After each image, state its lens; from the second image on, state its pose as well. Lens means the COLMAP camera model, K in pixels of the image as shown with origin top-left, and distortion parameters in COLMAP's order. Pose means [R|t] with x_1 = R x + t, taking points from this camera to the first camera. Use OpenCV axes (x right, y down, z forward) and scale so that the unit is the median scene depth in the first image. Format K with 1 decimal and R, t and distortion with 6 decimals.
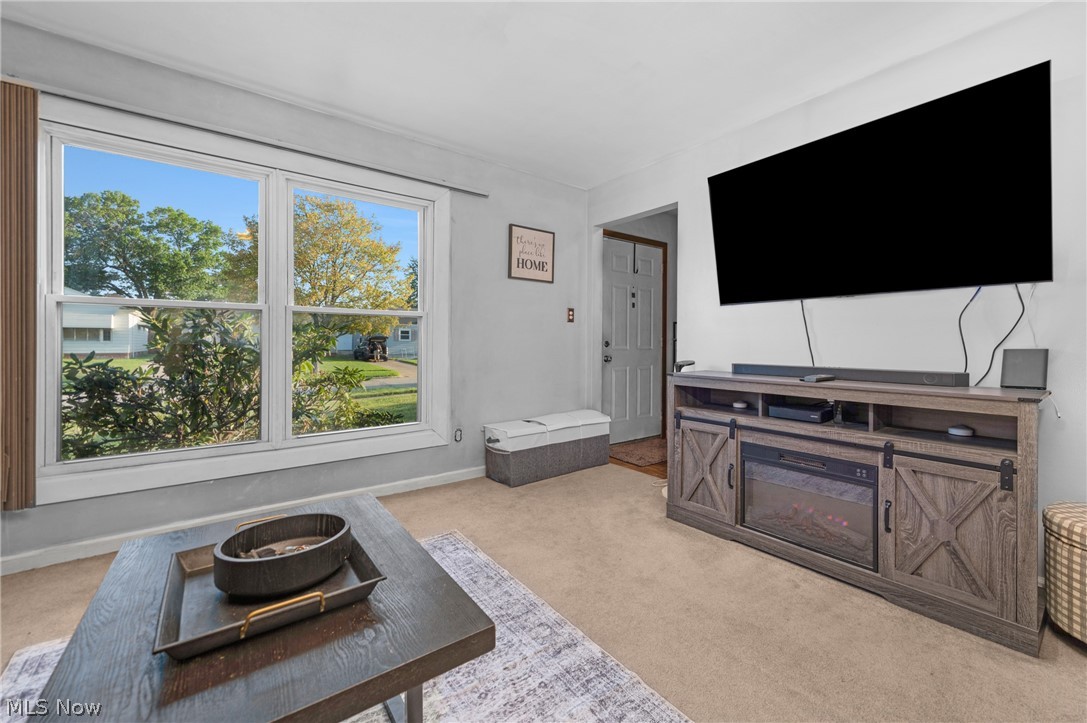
lens RADIAL K [[439.7, 0, 544.8], [0, 439.7, 356.0], [0, 0, 1]] dist [-0.000933, -0.000172]
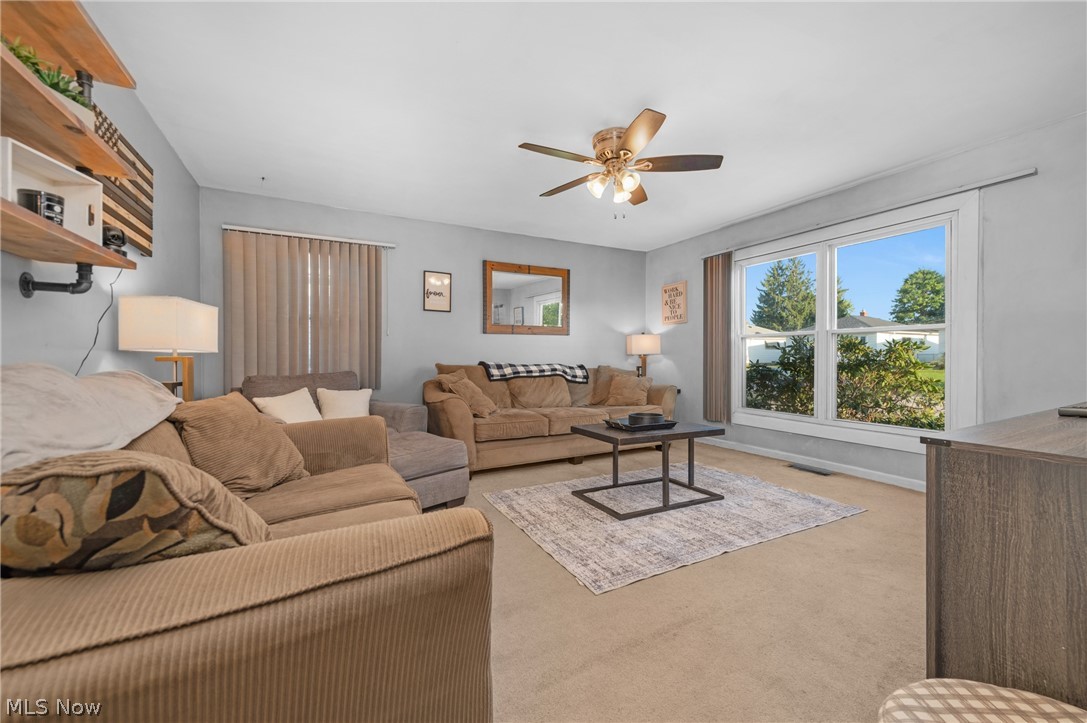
lens RADIAL K [[439.7, 0, 544.8], [0, 439.7, 356.0], [0, 0, 1]] dist [-0.000933, -0.000172]
pose [[-0.165355, -0.005820, -0.986217, 1.346206], [-0.006742, 0.999966, -0.004771, -0.018791], [0.986211, 0.005860, -0.165389, 0.386603]]
